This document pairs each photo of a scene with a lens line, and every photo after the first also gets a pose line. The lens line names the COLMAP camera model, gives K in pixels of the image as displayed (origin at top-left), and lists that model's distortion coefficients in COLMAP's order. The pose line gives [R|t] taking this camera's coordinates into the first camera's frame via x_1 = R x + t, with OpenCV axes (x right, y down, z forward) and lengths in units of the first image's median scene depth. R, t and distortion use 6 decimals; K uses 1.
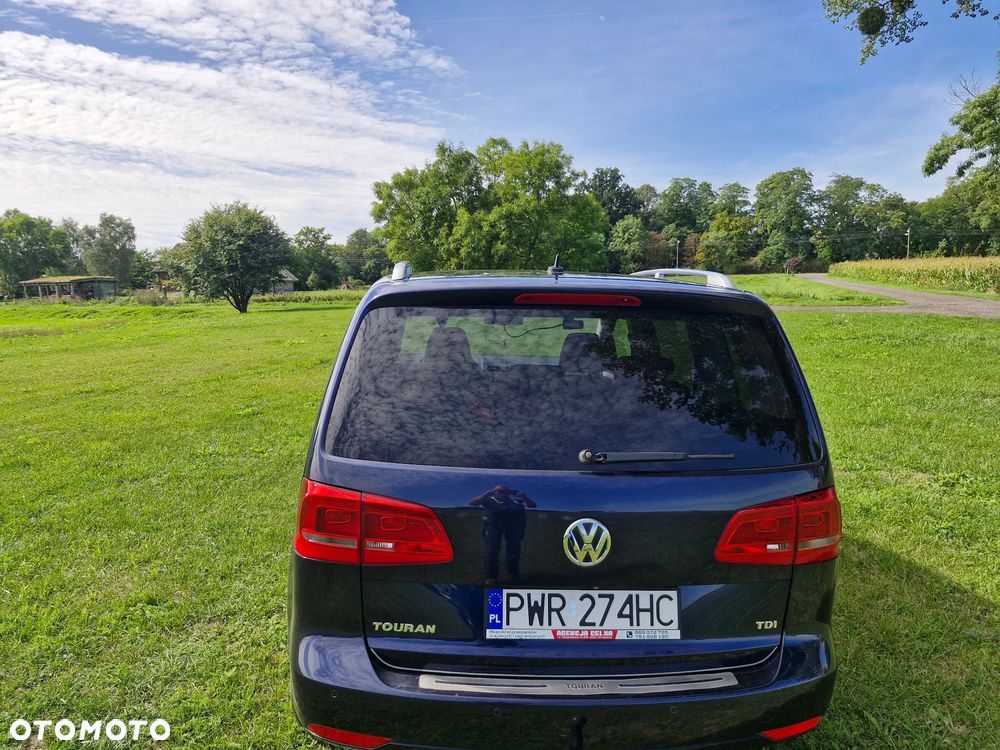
lens RADIAL K [[692.5, 0, 496.1], [0, 692.5, 379.7], [0, 0, 1]] dist [0.061602, -0.062702]
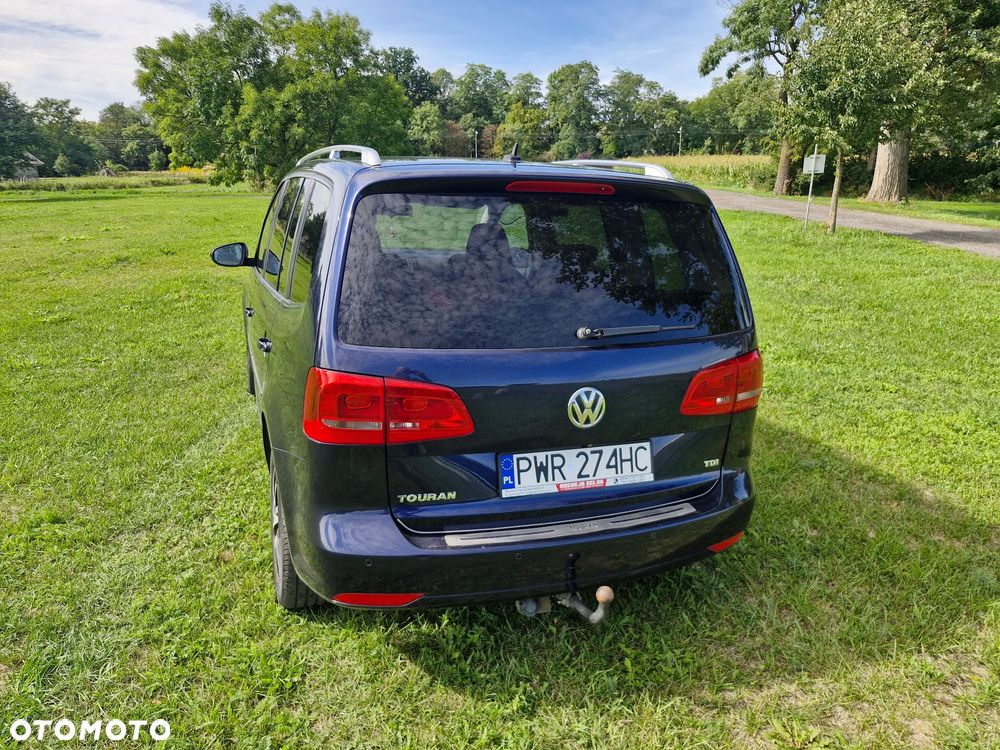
lens RADIAL K [[695.5, 0, 500.0], [0, 695.5, 375.0], [0, 0, 1]] dist [0.076372, -0.100175]
pose [[0.959263, -0.063856, 0.275203, -0.298365], [0.024485, 0.989247, 0.144189, 0.011336], [-0.281451, -0.131577, 0.950512, -0.042404]]
